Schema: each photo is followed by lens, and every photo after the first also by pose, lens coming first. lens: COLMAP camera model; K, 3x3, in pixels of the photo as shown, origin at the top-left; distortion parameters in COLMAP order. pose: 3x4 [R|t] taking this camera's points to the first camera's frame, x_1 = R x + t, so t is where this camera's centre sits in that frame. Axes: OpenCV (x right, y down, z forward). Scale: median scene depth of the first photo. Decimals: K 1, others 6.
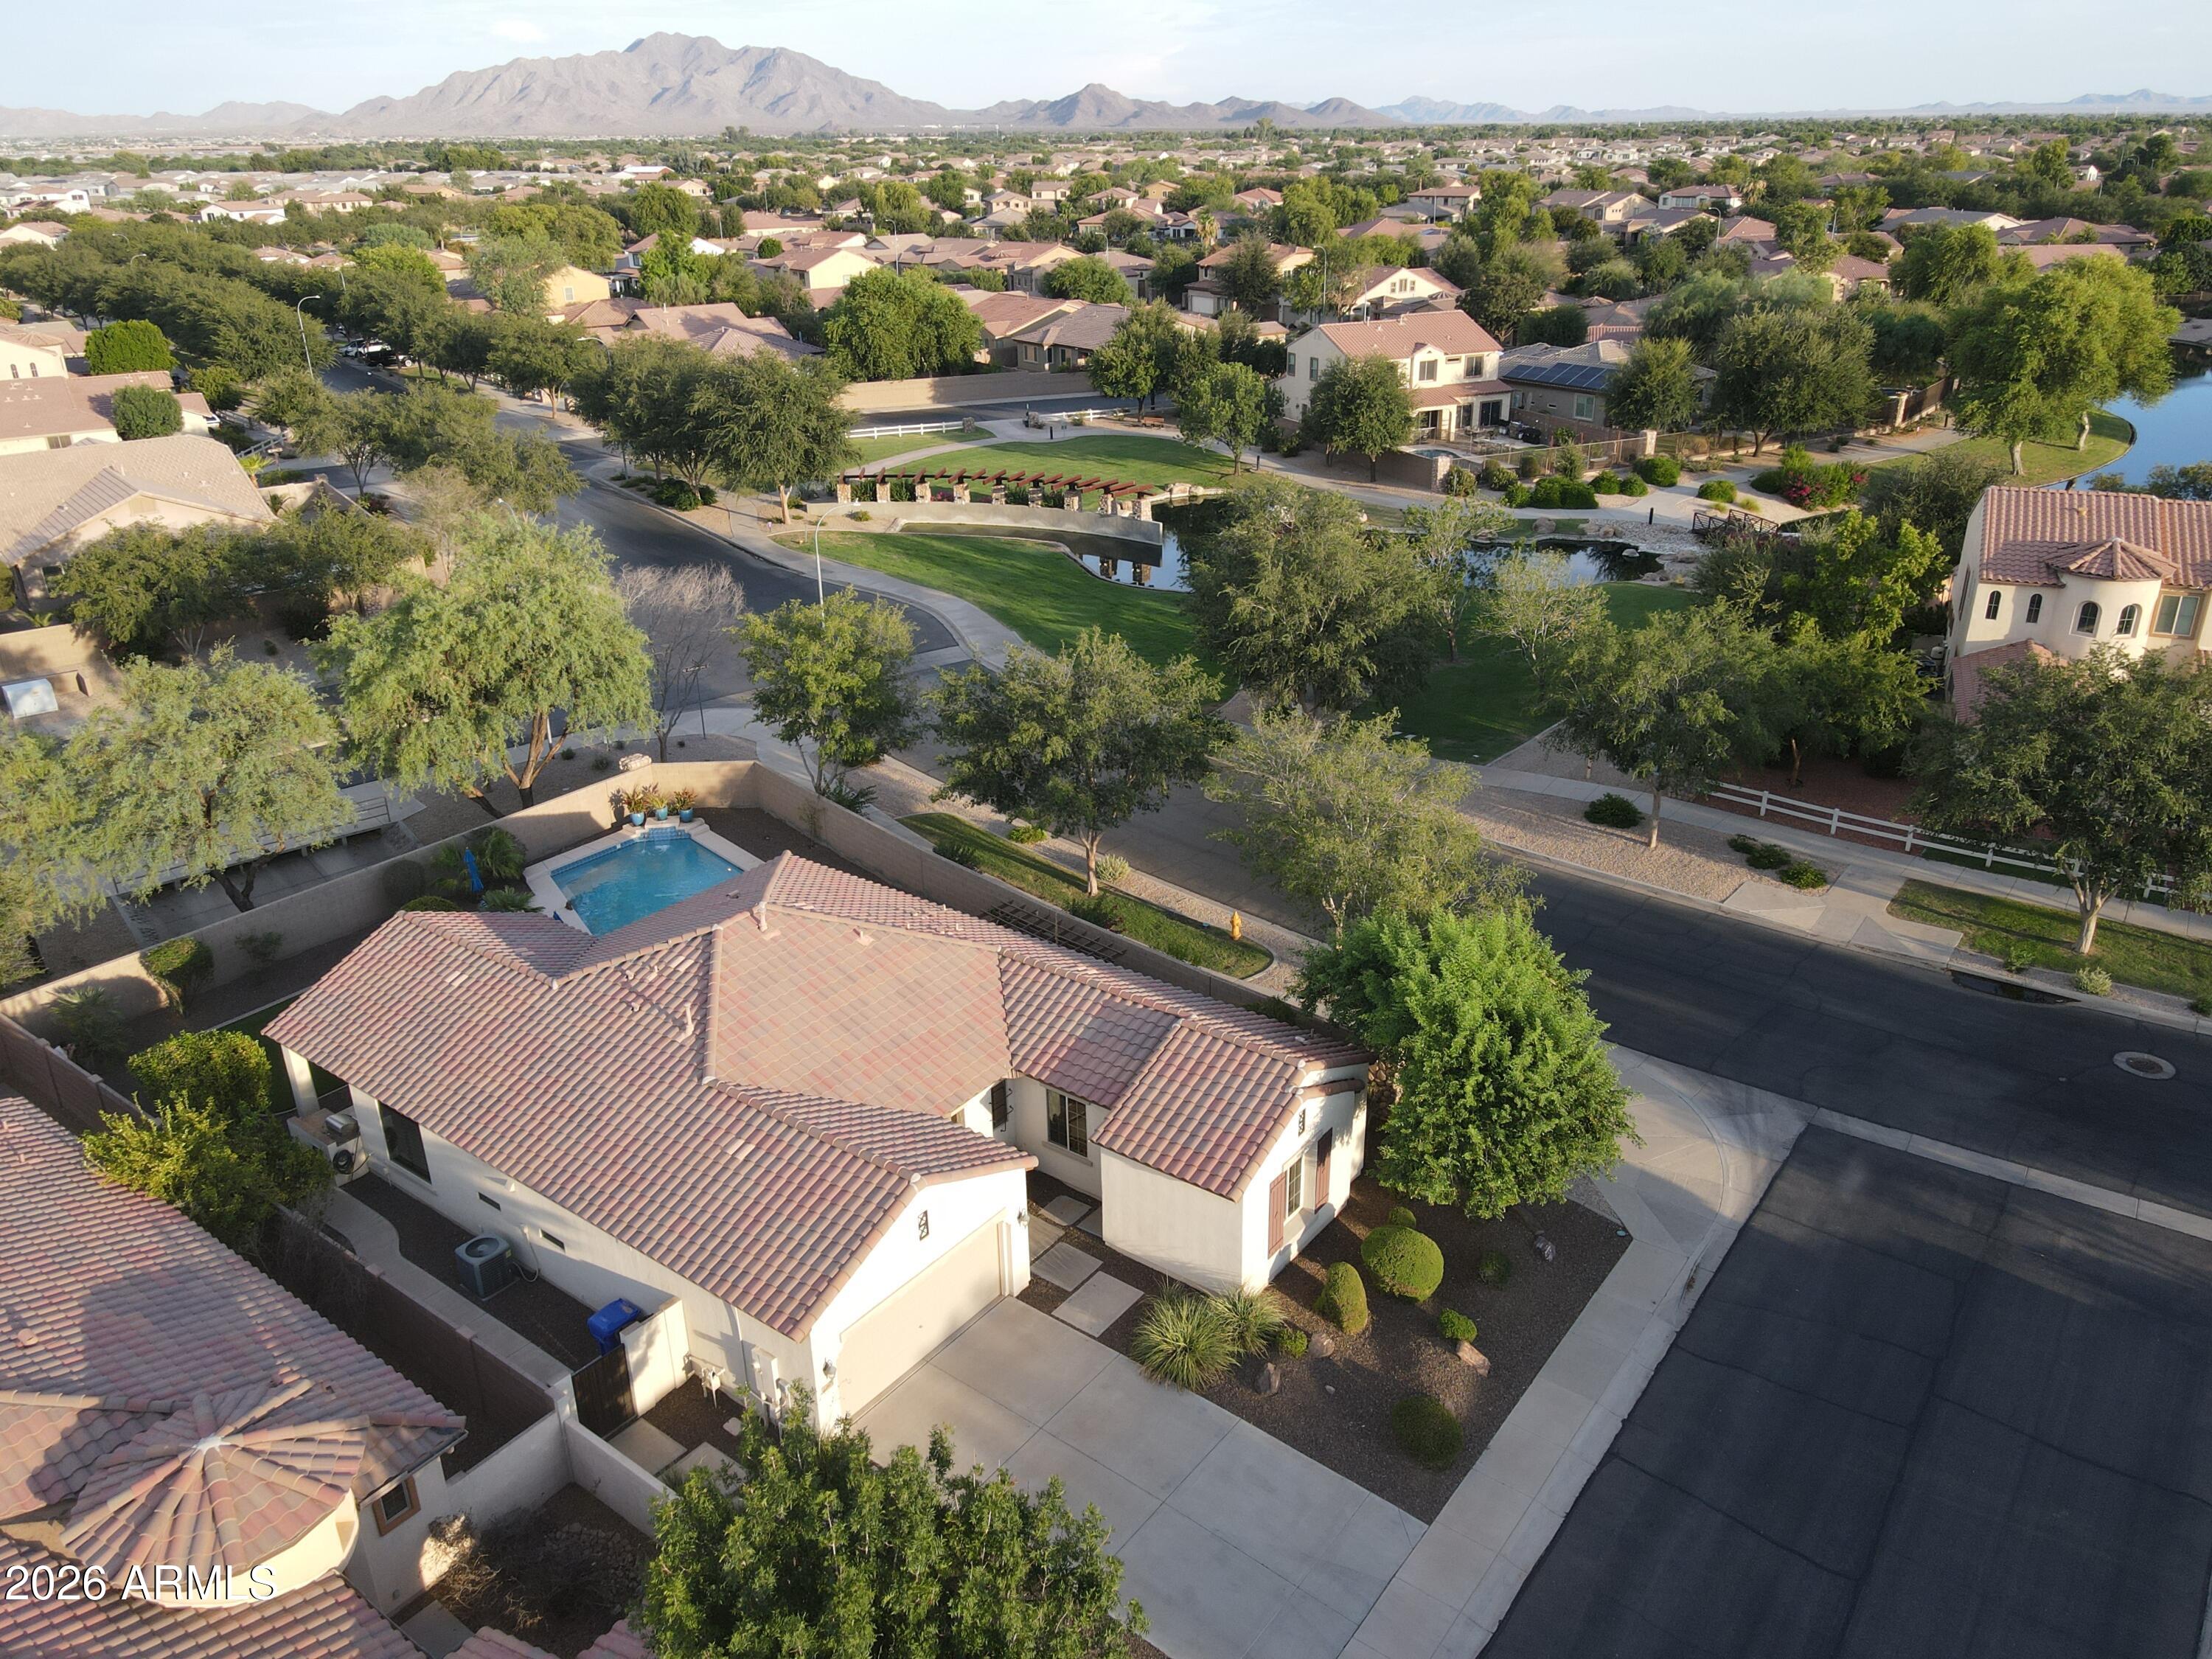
lens RADIAL K [[1622.1, 0, 1095.9], [0, 1622.1, 829.1], [0, 0, 1]] dist [0.002985, 0.019262]
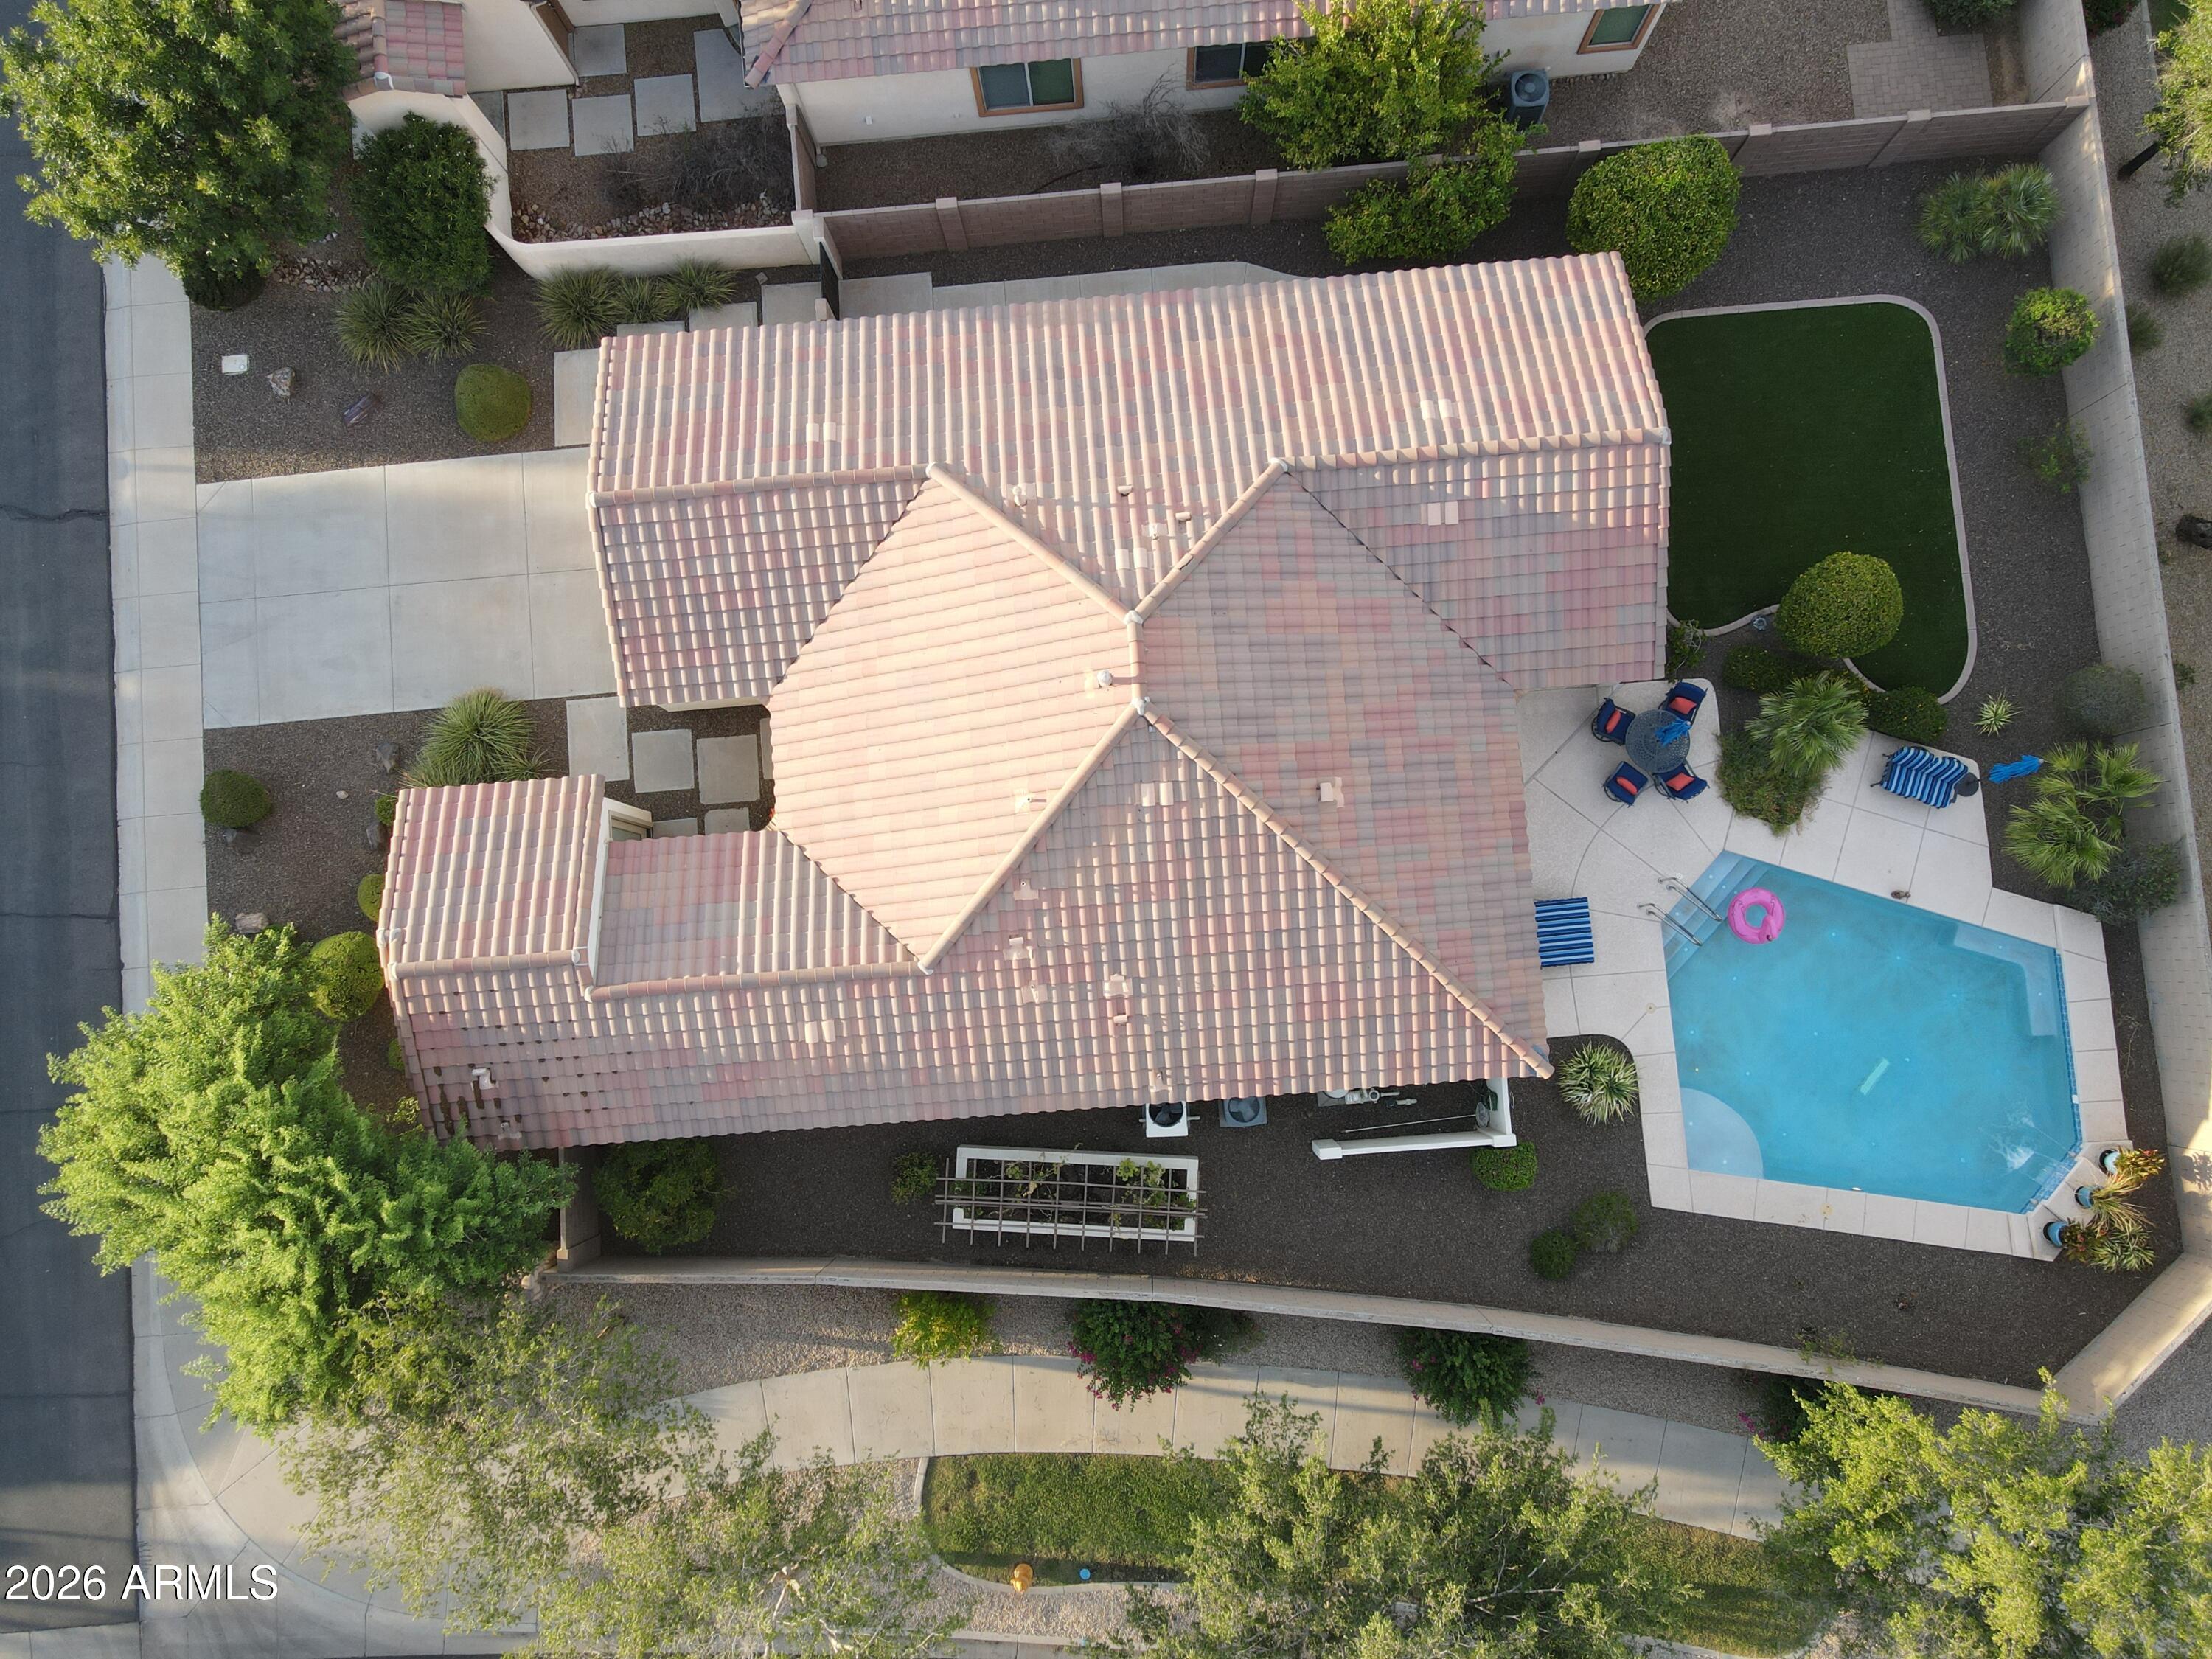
lens RADIAL K [[1622.1, 0, 1108.8], [0, 1622.1, 825.9], [0, 0, 1]] dist [0.002985, 0.019262]
pose [[-0.748116, 0.663411, -0.014426, -0.107578], [-0.221518, -0.229190, 0.947841, -0.420023], [0.625502, 0.712290, 0.318418, 0.573591]]
